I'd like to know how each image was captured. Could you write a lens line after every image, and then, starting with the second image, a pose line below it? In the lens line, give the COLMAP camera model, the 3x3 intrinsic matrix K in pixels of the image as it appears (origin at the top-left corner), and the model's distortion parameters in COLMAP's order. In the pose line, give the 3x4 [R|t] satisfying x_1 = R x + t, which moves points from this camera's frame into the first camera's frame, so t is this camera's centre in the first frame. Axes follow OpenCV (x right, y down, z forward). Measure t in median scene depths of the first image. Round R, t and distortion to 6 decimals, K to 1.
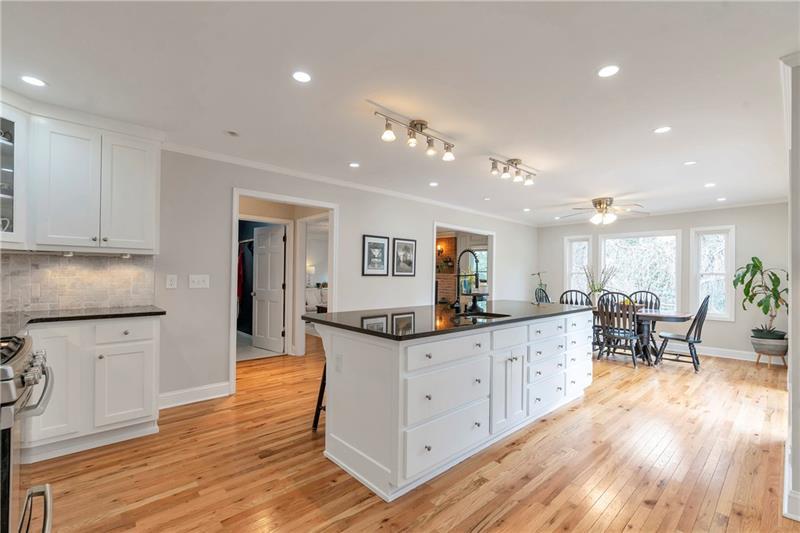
lens RADIAL K [[361.2, 0, 399.9], [0, 361.2, 267.6], [0, 0, 1]] dist [0.003253, 0.000075]
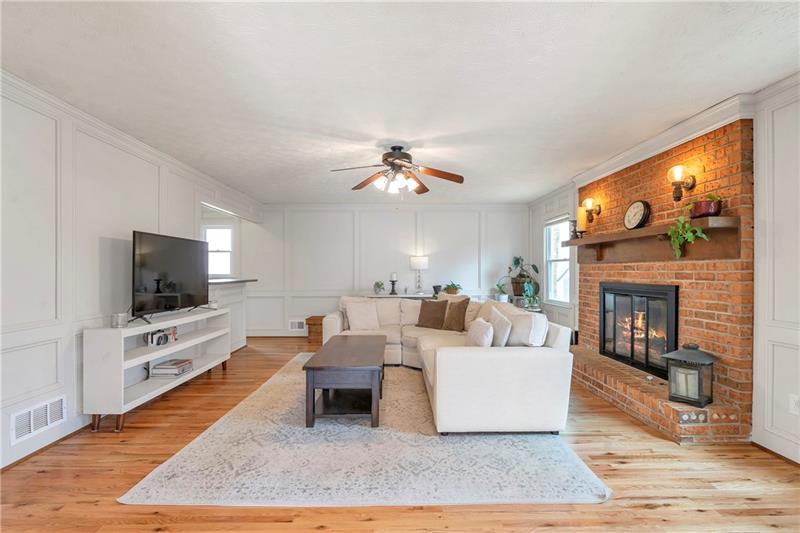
lens RADIAL K [[378.4, 0, 399.3], [0, 378.4, 273.1], [0, 0, 1]] dist [-0.000514, 0.000015]
pose [[0.751260, -0.010647, -0.659921, 0.260394], [0.021800, 0.999725, 0.008688, 0.035551], [0.659647, -0.020914, 0.751285, 1.120731]]
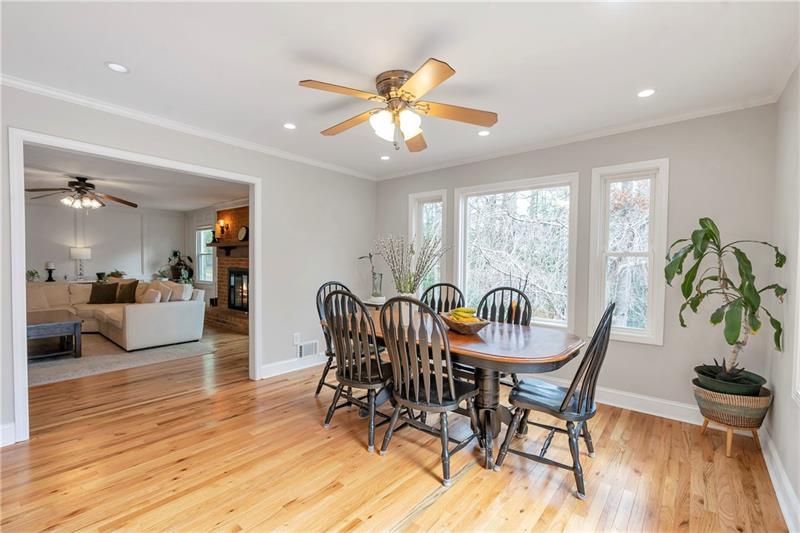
lens RADIAL K [[361.2, 0, 400.1], [0, 361.2, 269.7], [0, 0, 1]] dist [0.003253, 0.000075]
pose [[0.990931, -0.009618, 0.134027, 0.509025], [0.003368, 0.998900, 0.046778, 0.015699], [-0.134329, -0.045902, 0.989873, 0.571382]]
